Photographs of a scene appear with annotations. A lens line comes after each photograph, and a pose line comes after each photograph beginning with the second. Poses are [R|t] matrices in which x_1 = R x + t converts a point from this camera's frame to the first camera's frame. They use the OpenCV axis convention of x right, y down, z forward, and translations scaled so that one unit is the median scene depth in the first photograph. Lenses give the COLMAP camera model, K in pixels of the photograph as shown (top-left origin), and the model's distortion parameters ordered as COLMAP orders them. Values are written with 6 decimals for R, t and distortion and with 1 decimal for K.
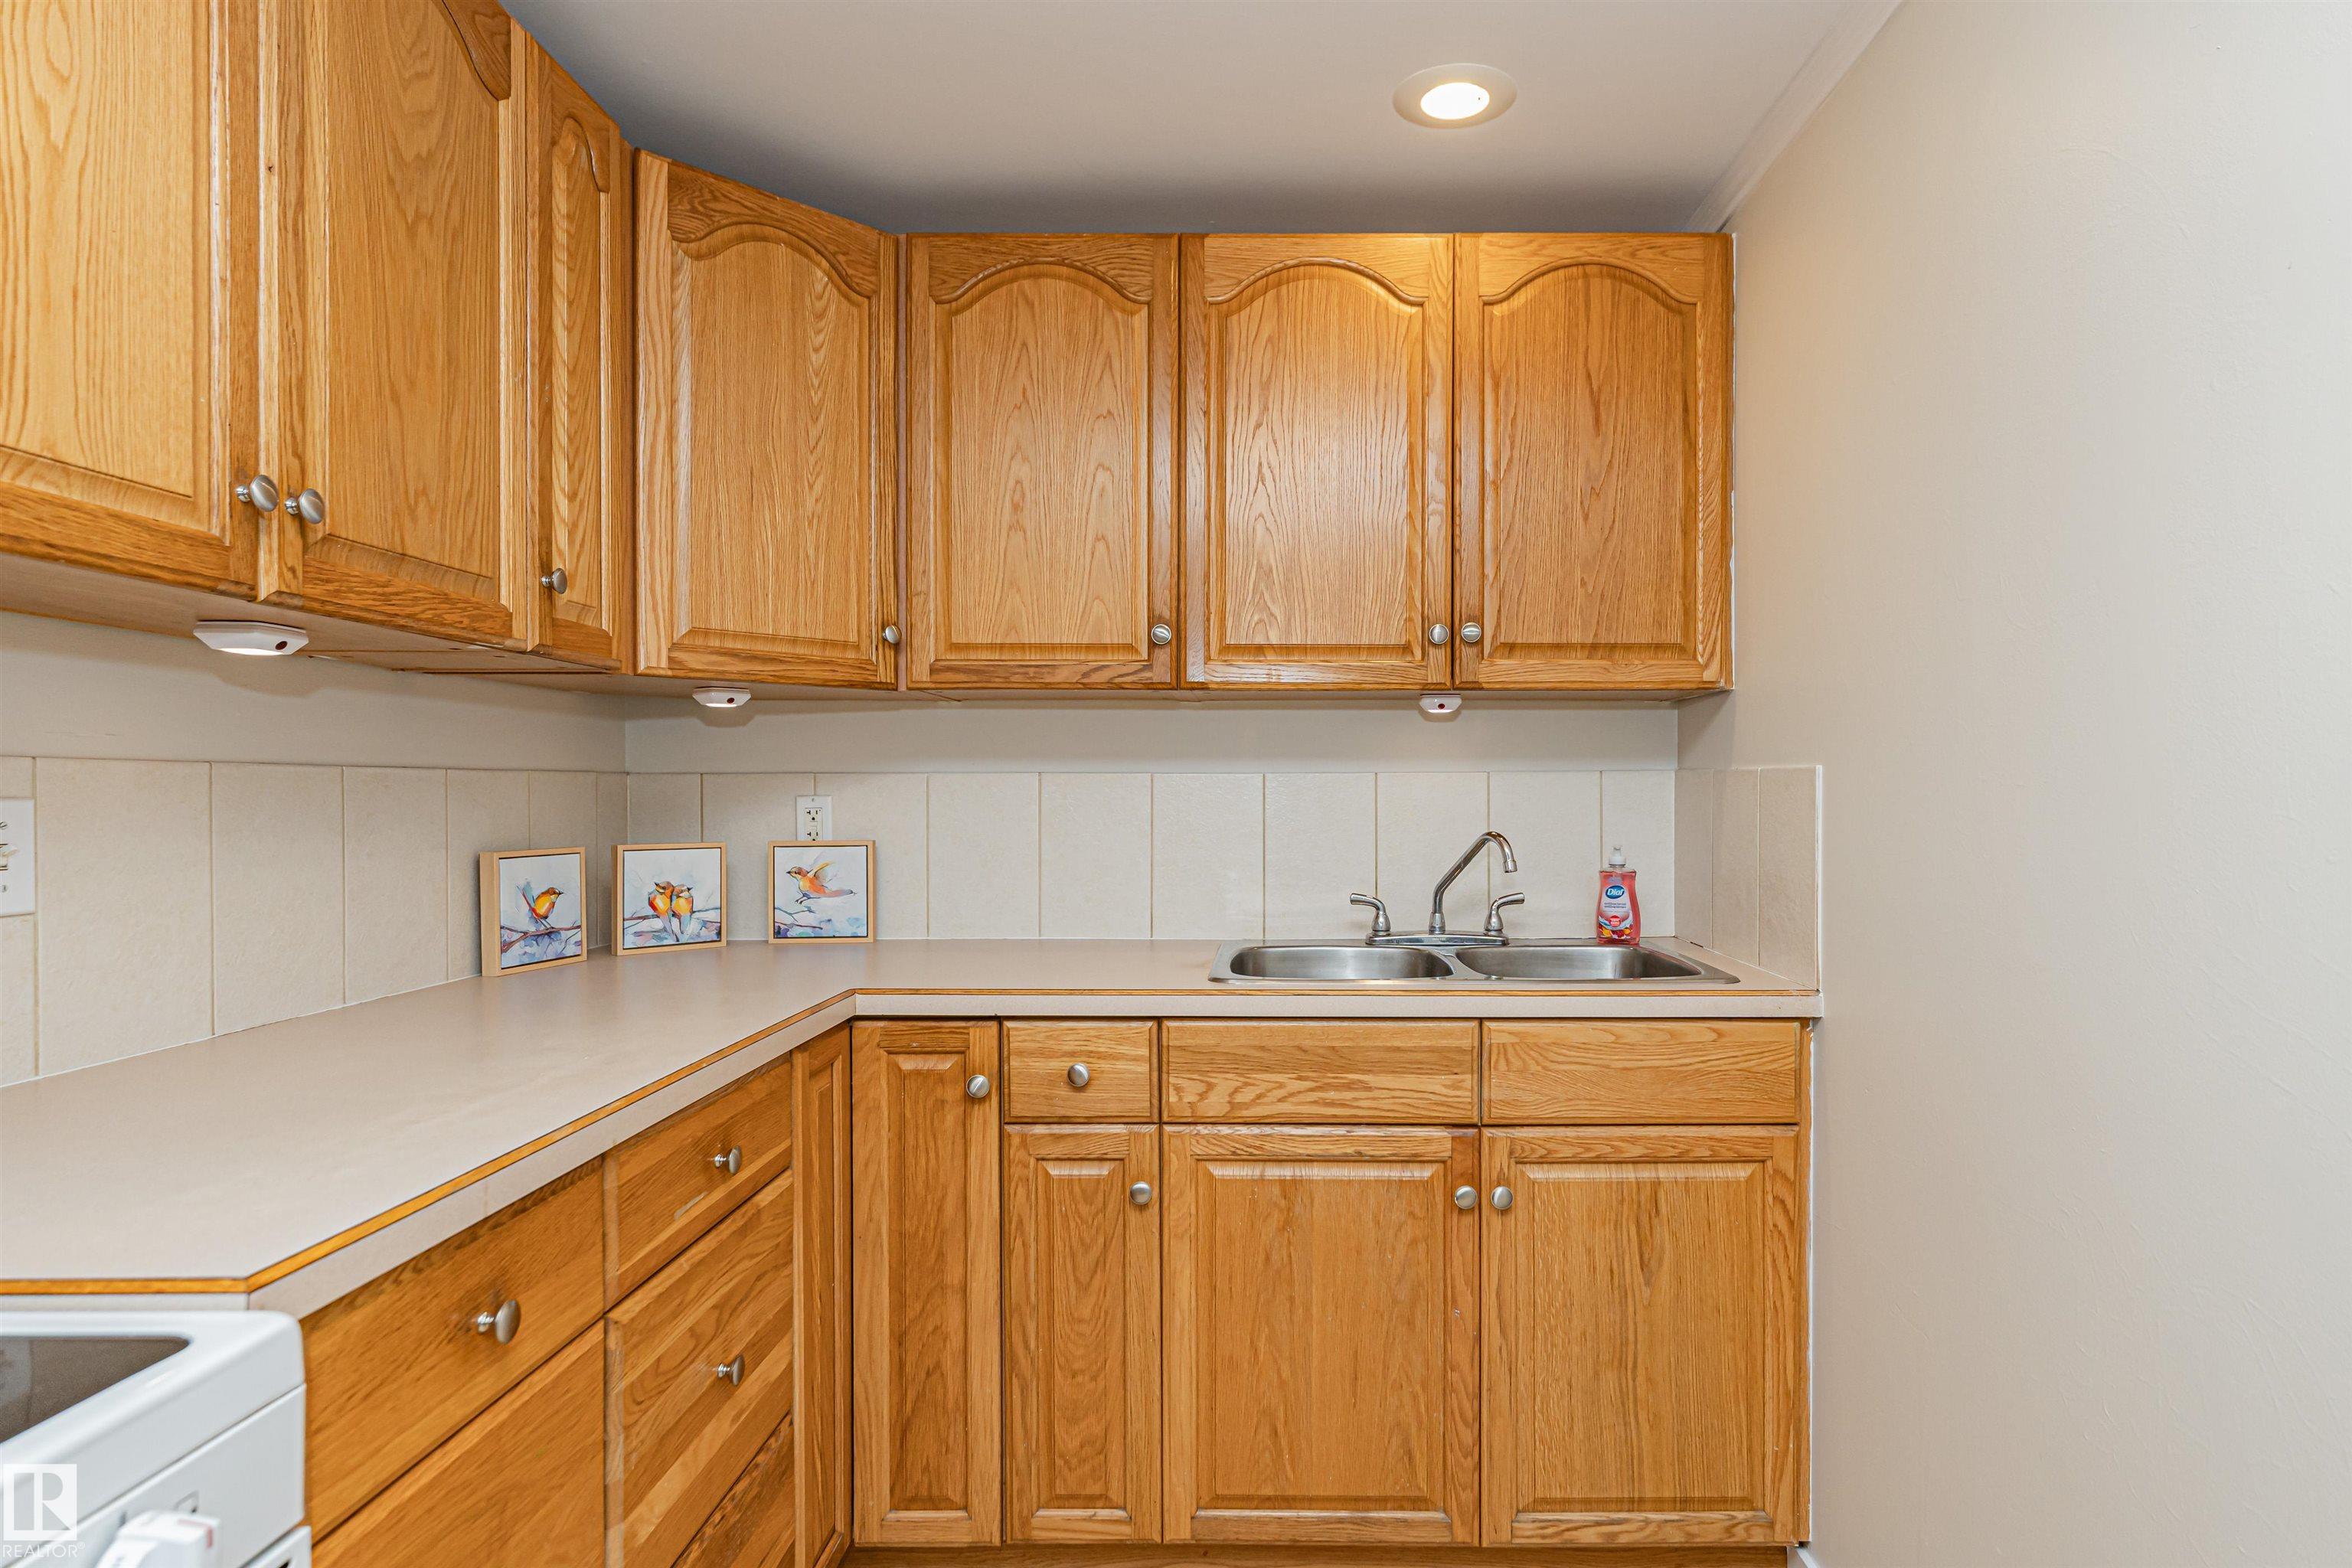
lens RADIAL K [[1303.4, 0, 1276.0], [0, 1303.4, 801.4], [0, 0, 1]] dist [0.000274, -0.001307]
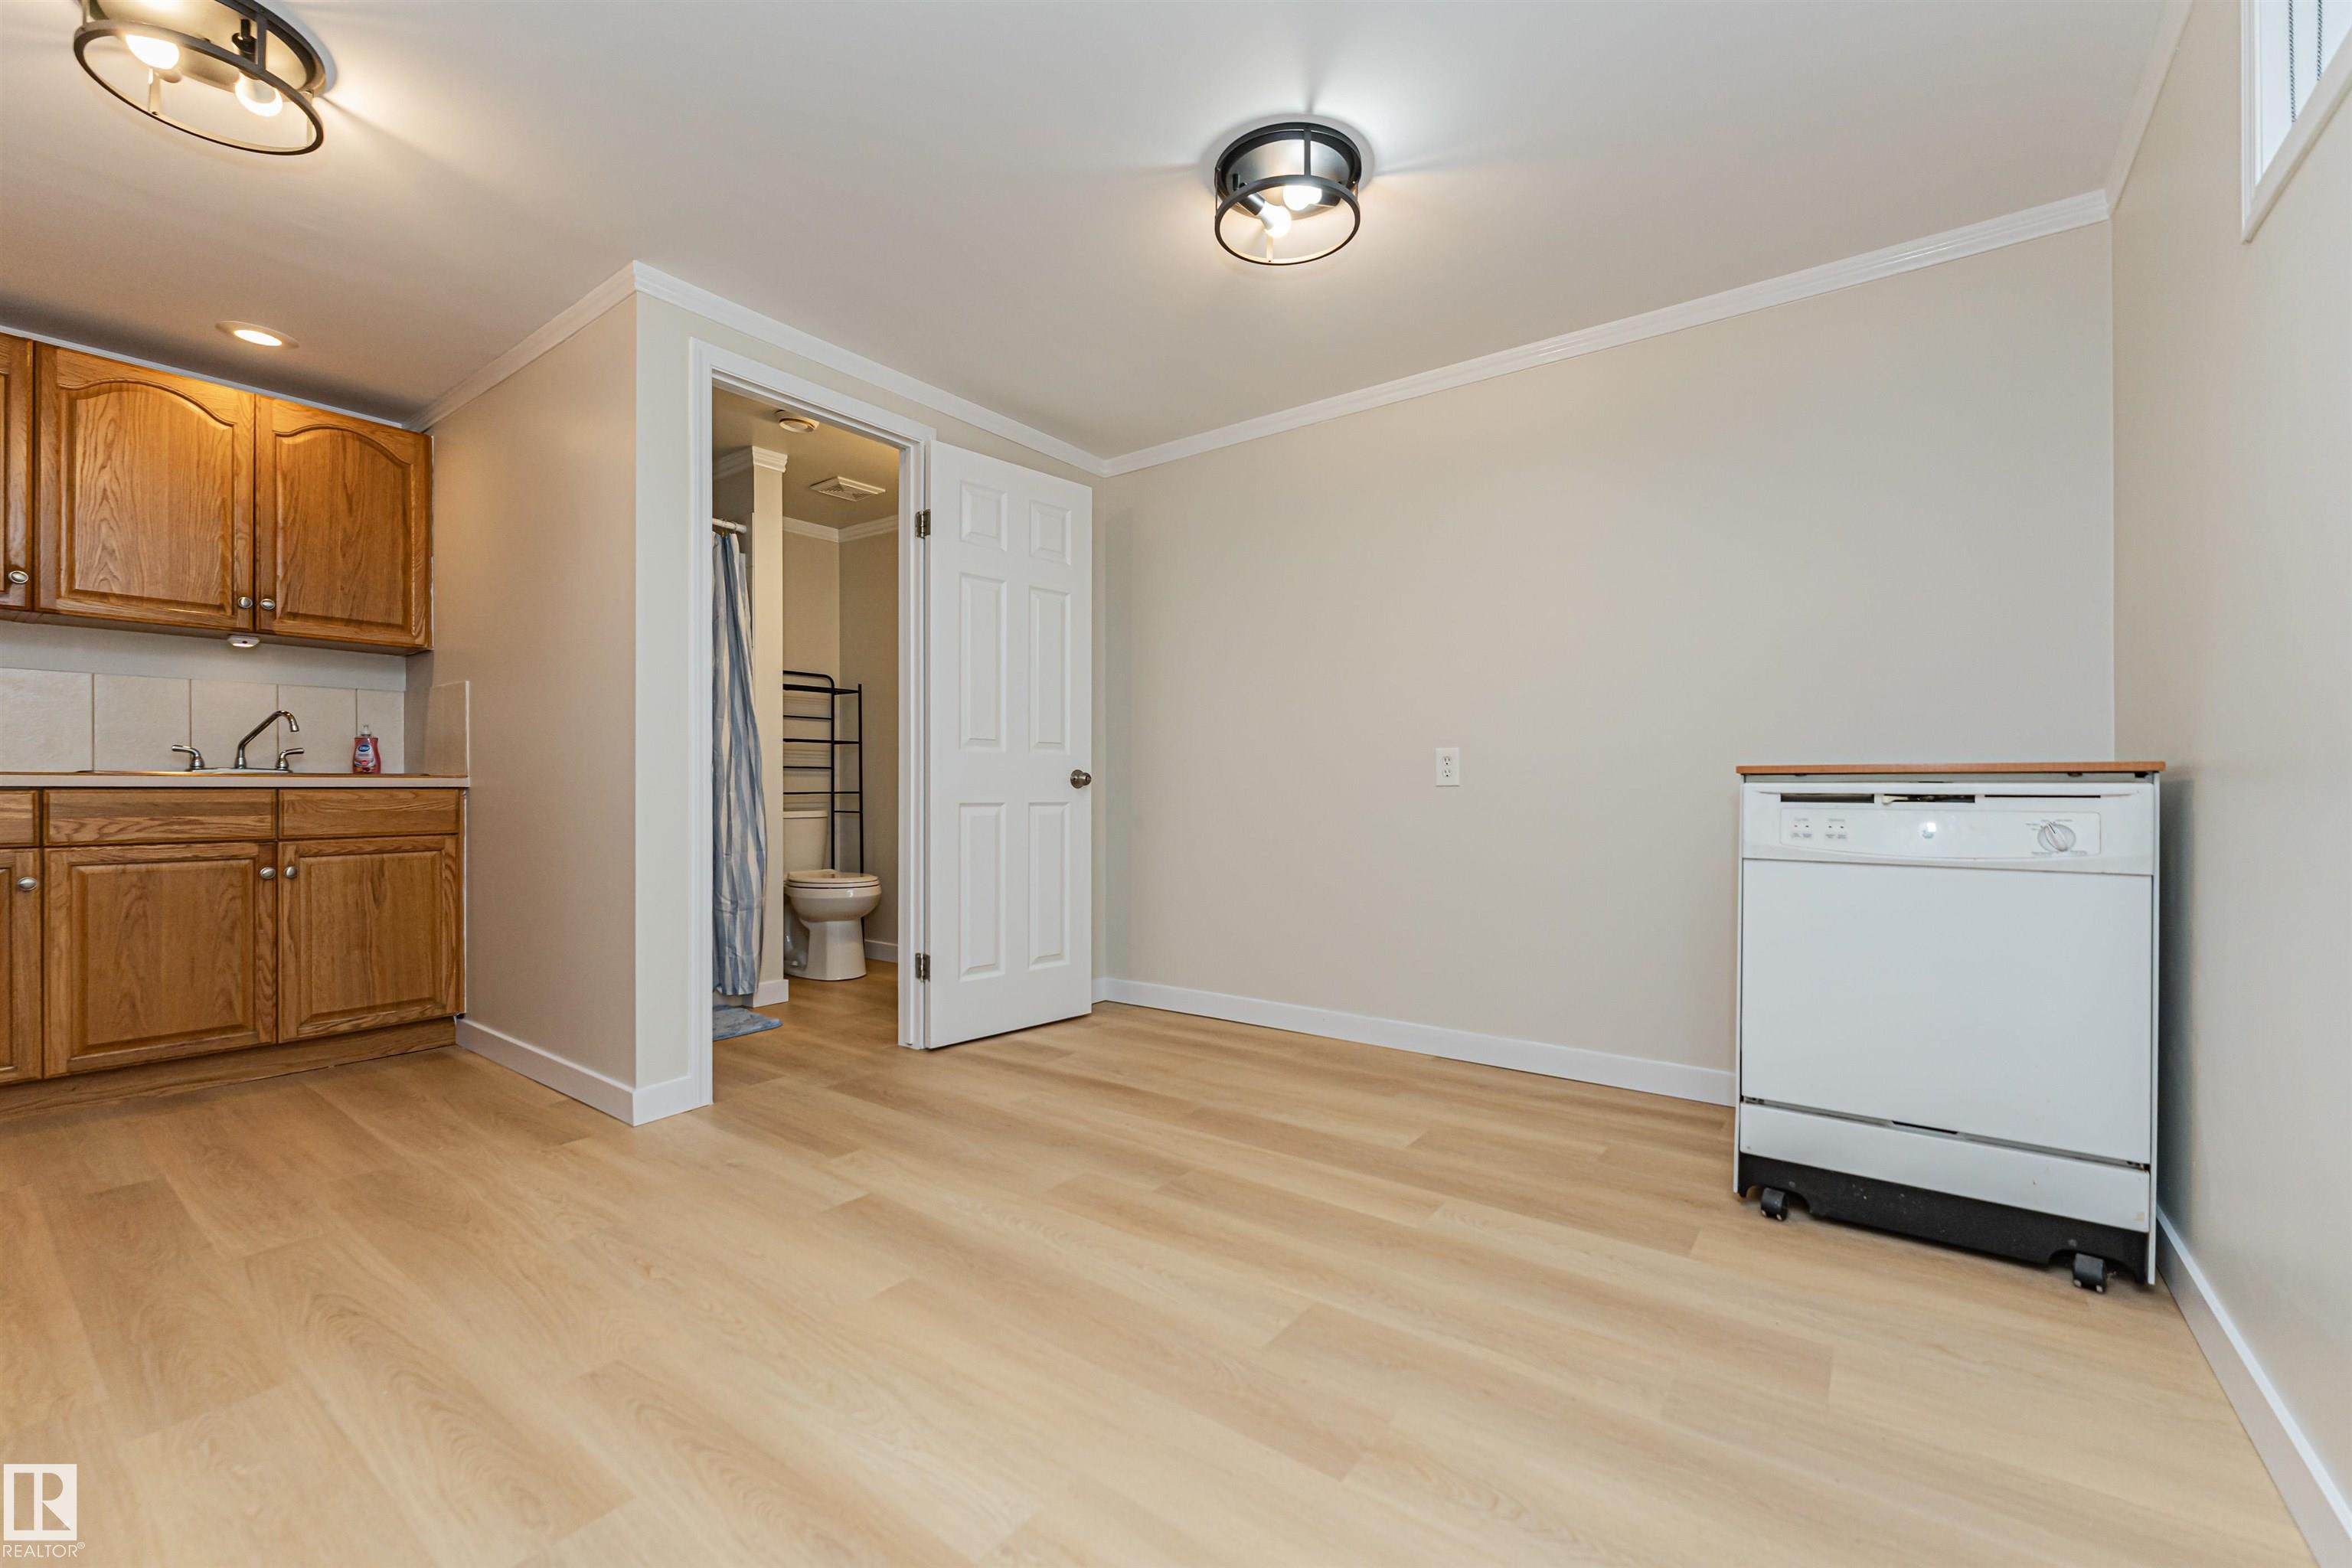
lens RADIAL K [[963.6, 0, 1157.0], [0, 963.6, 789.5], [0, 0, 1]] dist [-0.000849, 0.000544]
pose [[0.607398, 0.000161, 0.794398, -0.210614], [0.004420, 0.999984, -0.003583, 0.178984], [-0.794386, 0.005688, 0.607387, -1.046855]]
